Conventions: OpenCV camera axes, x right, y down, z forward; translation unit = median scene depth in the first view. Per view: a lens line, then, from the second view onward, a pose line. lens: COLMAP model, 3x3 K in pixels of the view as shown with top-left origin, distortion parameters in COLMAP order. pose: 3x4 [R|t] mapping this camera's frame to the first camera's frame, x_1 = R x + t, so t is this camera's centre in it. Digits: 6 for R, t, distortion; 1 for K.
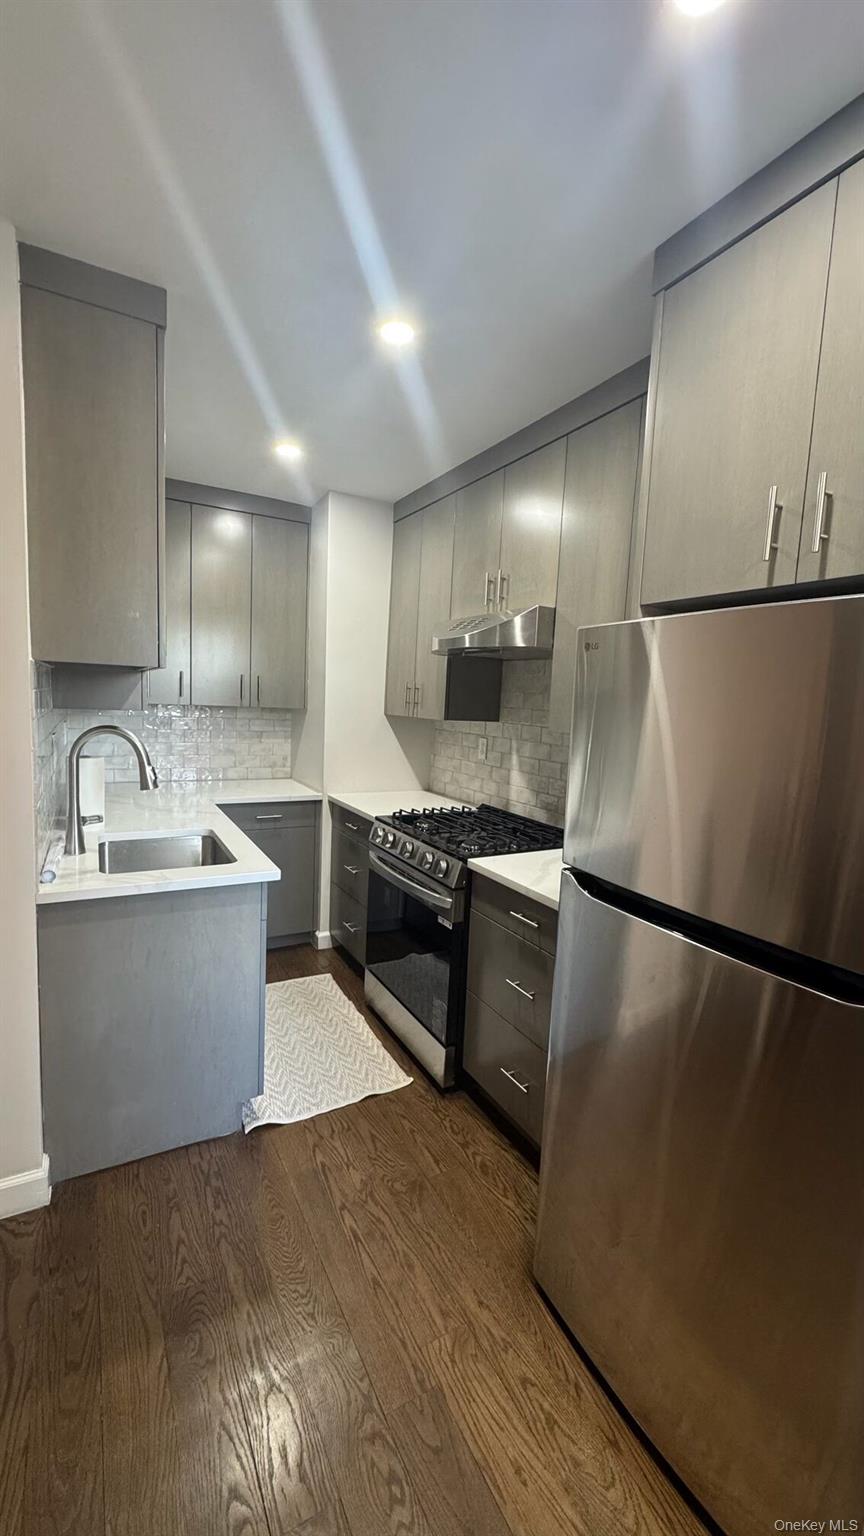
lens RADIAL K [[615.3, 0, 431.3], [0, 615.3, 772.1], [0, 0, 1]] dist [0.000541, 0.000007]
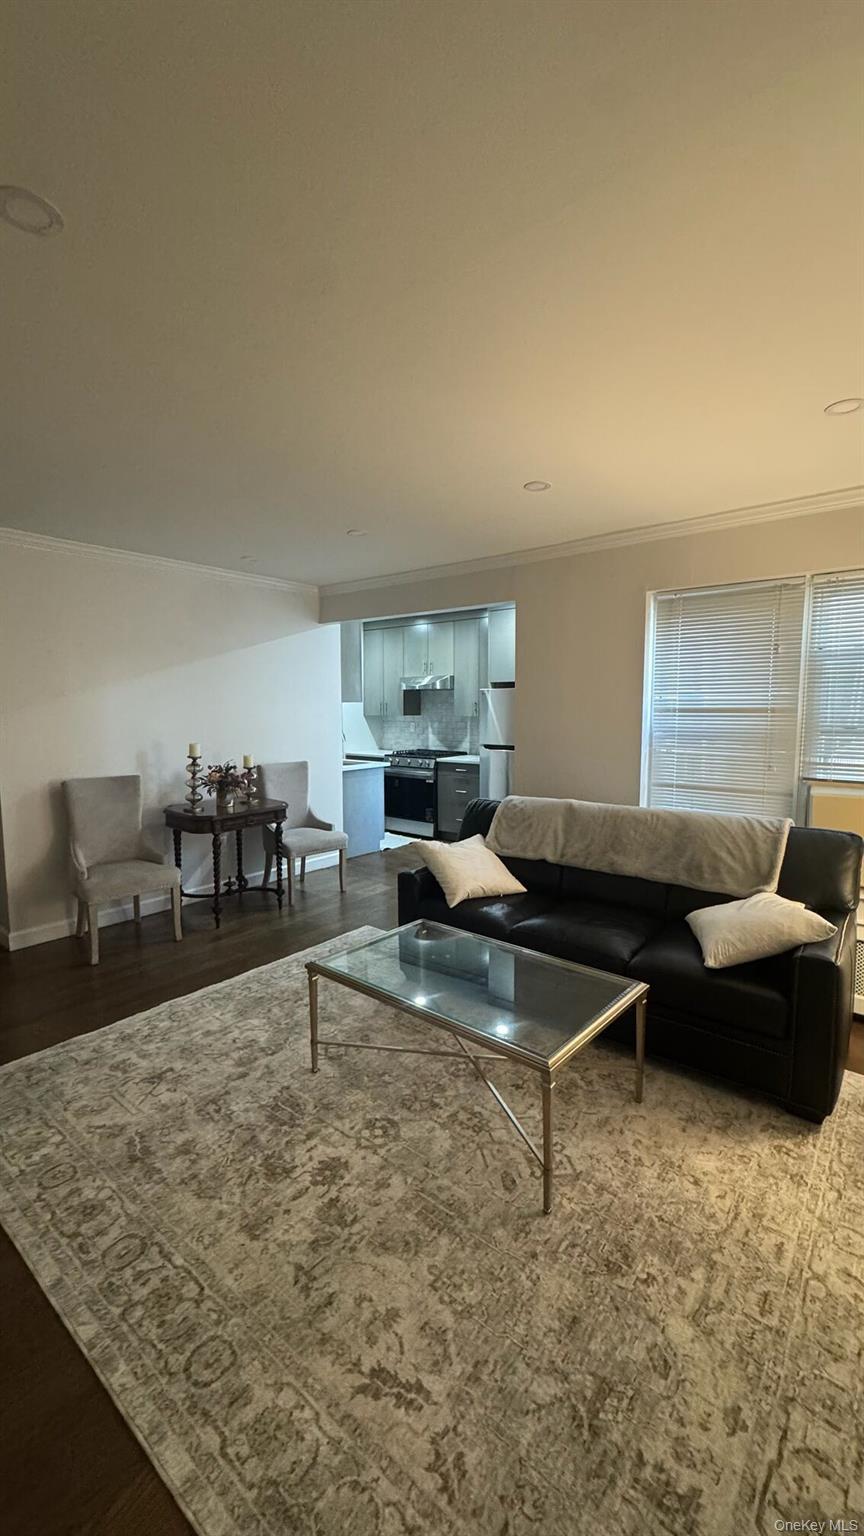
lens RADIAL K [[615.3, 0, 433.8], [0, 615.3, 764.2], [0, 0, 1]] dist [0.000541, 0.000007]
pose [[0.932696, -0.093807, 0.348251, -0.806083], [0.093951, 0.995440, 0.016516, 0.087746], [-0.348213, 0.017315, 0.937256, -1.499130]]
